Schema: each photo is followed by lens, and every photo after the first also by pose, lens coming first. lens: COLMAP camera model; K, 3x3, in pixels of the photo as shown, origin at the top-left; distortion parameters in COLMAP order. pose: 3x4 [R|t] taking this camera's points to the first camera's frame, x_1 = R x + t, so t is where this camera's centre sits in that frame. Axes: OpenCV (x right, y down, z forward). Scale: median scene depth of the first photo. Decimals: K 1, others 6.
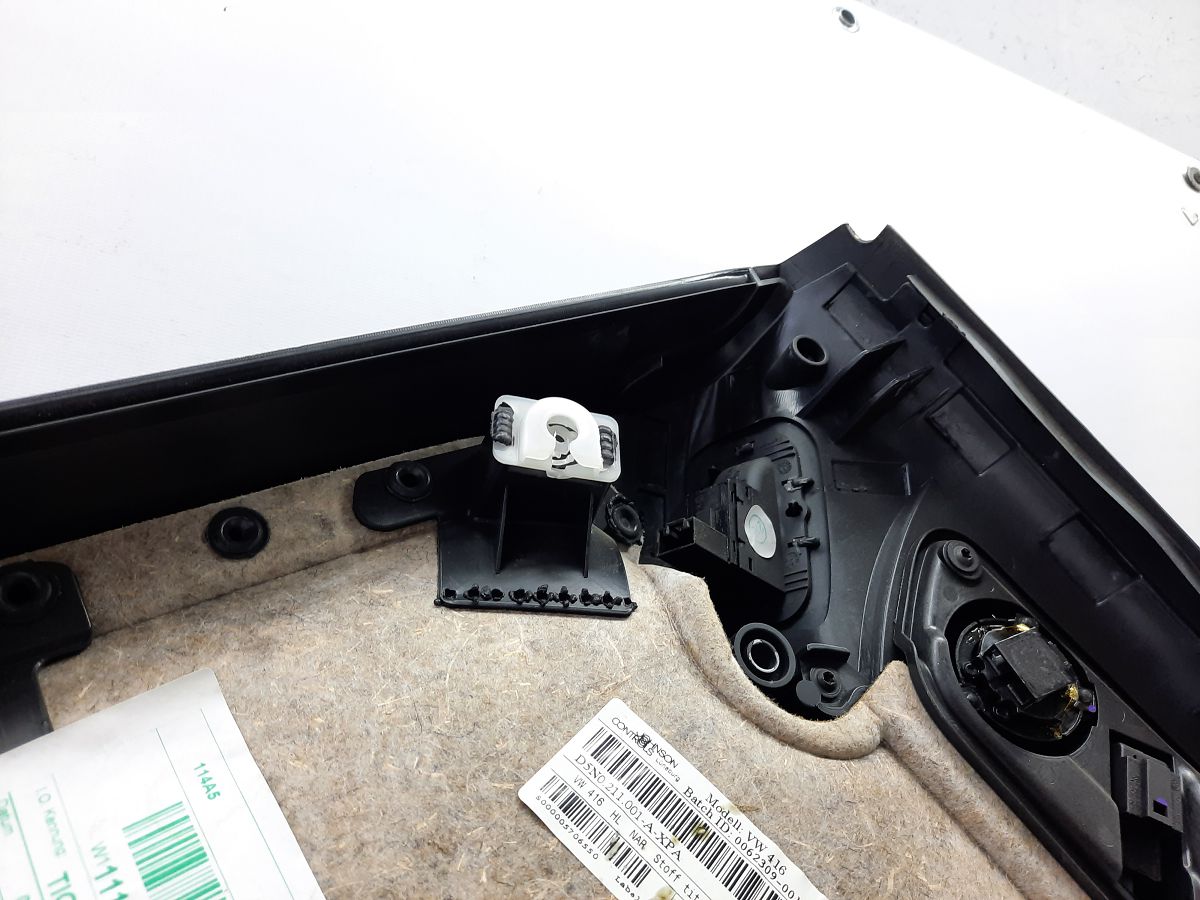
lens RADIAL K [[881.5, 0, 599.5], [0, 881.5, 455.4], [0, 0, 1]] dist [0.027973, -0.051751]
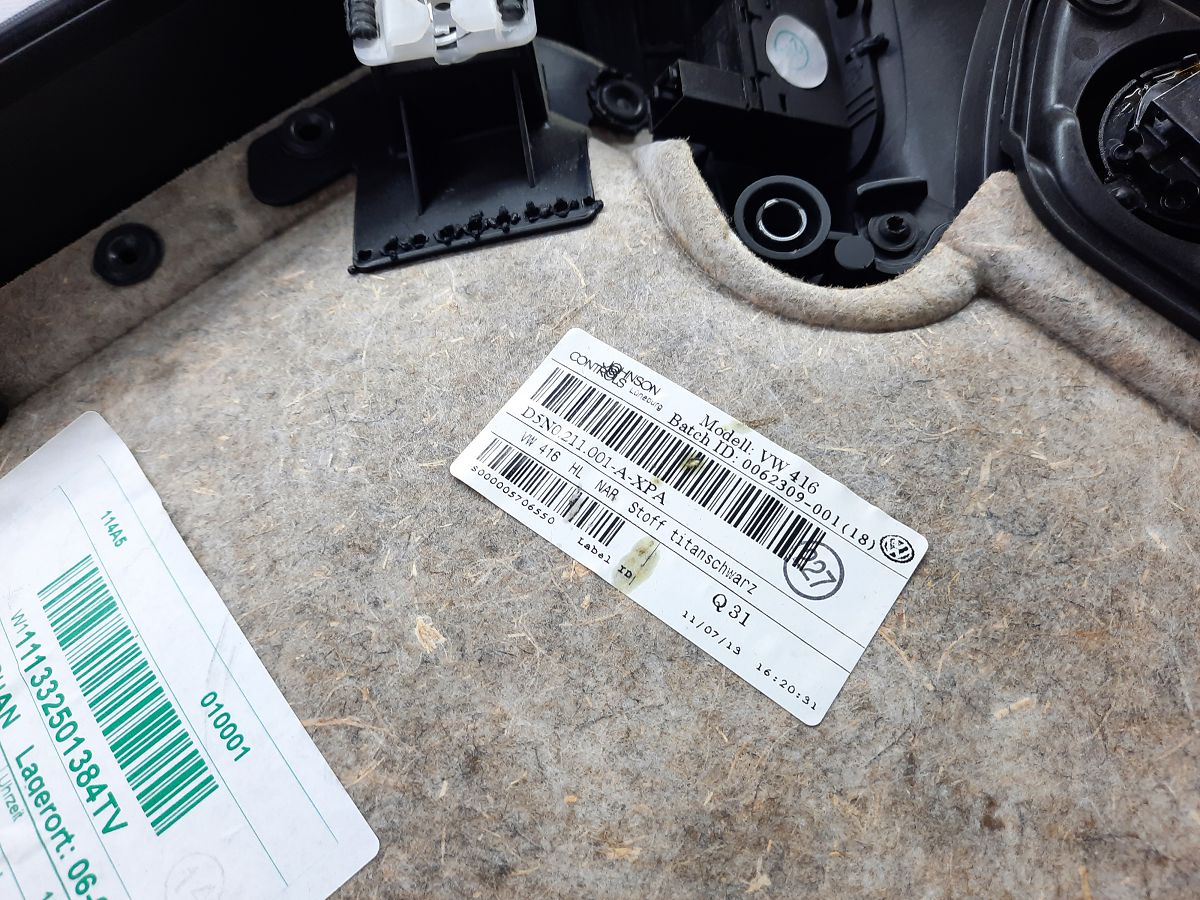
lens RADIAL K [[881.5, 0, 599.5], [0, 881.5, 455.4], [0, 0, 1]] dist [0.027973, -0.051751]
pose [[0.926839, -0.204303, -0.315009, 0.248146], [0.305129, 0.898749, 0.314876, 0.134395], [0.218784, -0.387957, 0.895334, 0.263789]]
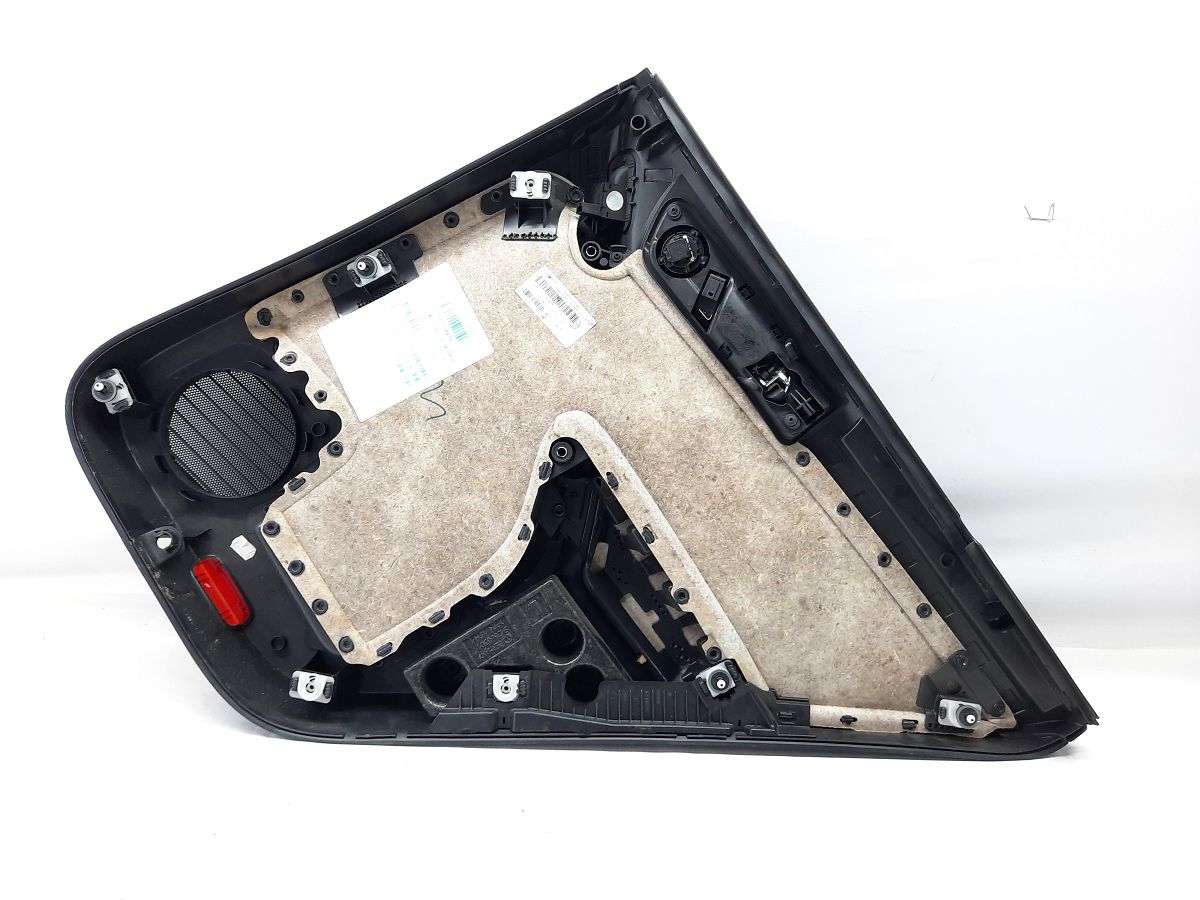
lens RADIAL K [[880.3, 0, 598.4], [0, 880.3, 463.4], [0, 0, 1]] dist [0.057812, -0.072988]
pose [[0.916725, 0.098215, -0.387258, 1.716140], [0.150925, 0.812352, 0.563299, -1.095055], [0.369914, -0.574837, 0.729881, -2.091522]]
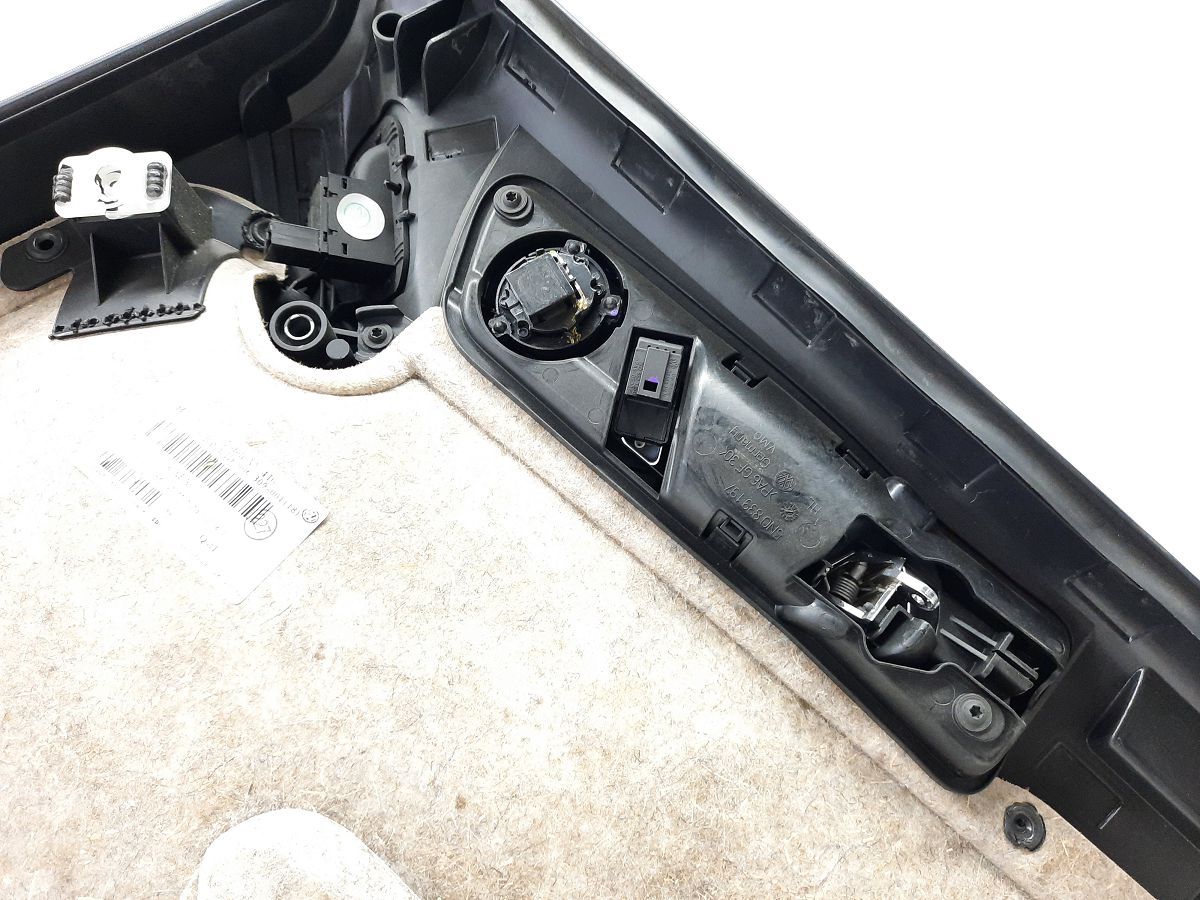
lens RADIAL K [[880.3, 0, 598.4], [0, 880.3, 463.4], [0, 0, 1]] dist [0.057812, -0.072988]
pose [[0.950105, -0.158498, -0.268662, 0.930371], [0.241252, 0.919348, 0.310801, 0.124469], [0.197732, -0.360109, 0.911714, -0.119184]]
